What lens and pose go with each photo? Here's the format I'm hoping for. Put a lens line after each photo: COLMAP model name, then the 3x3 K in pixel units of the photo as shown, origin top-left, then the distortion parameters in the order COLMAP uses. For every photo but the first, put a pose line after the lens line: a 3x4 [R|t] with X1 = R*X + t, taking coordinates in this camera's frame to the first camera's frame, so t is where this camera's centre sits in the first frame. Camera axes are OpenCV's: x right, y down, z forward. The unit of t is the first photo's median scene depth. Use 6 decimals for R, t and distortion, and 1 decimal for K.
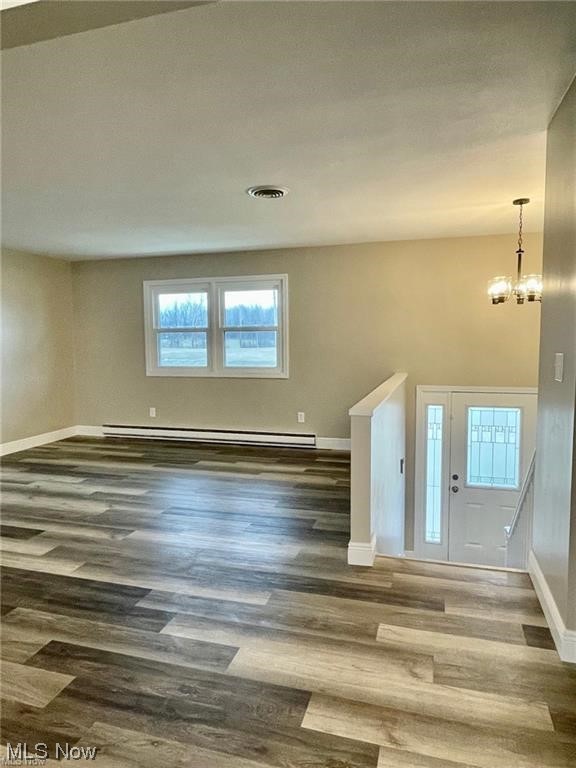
lens RADIAL K [[513.5, 0, 285.9], [0, 513.5, 384.4], [0, 0, 1]] dist [-0.002576, -0.002364]
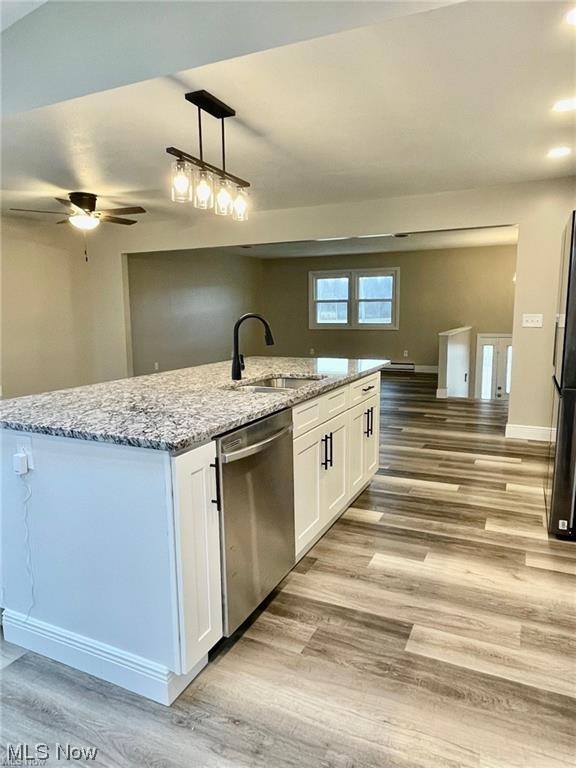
lens RADIAL K [[513.5, 0, 285.6], [0, 513.5, 382.1], [0, 0, 1]] dist [-0.002576, -0.002364]
pose [[0.988778, 0.018117, -0.148290, -0.153087], [-0.009480, 0.998228, 0.058747, 0.090863], [0.149091, -0.056682, 0.987198, -1.023130]]
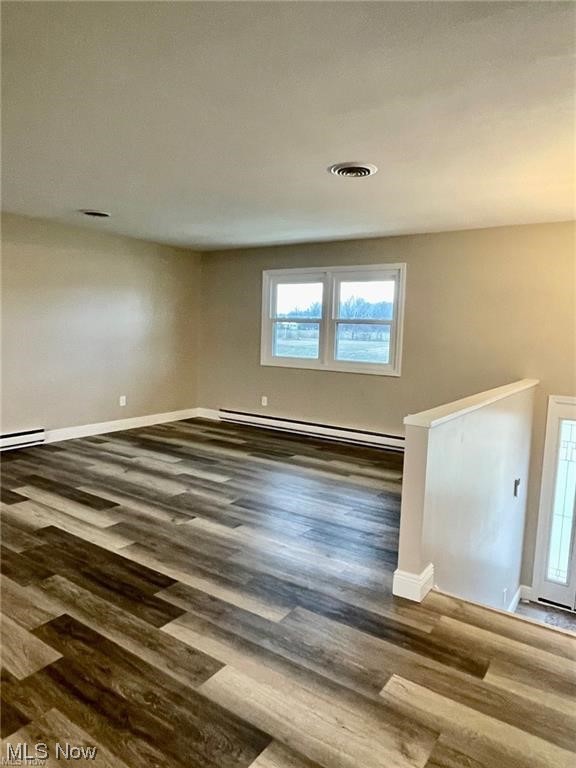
lens RADIAL K [[513.5, 0, 281.7], [0, 513.5, 385.7], [0, 0, 1]] dist [-0.002576, -0.002364]
pose [[0.948303, 0.072214, -0.309041, 0.129948], [-0.066912, 0.997373, 0.027734, -0.009615], [0.310232, -0.005622, 0.950644, 0.080969]]
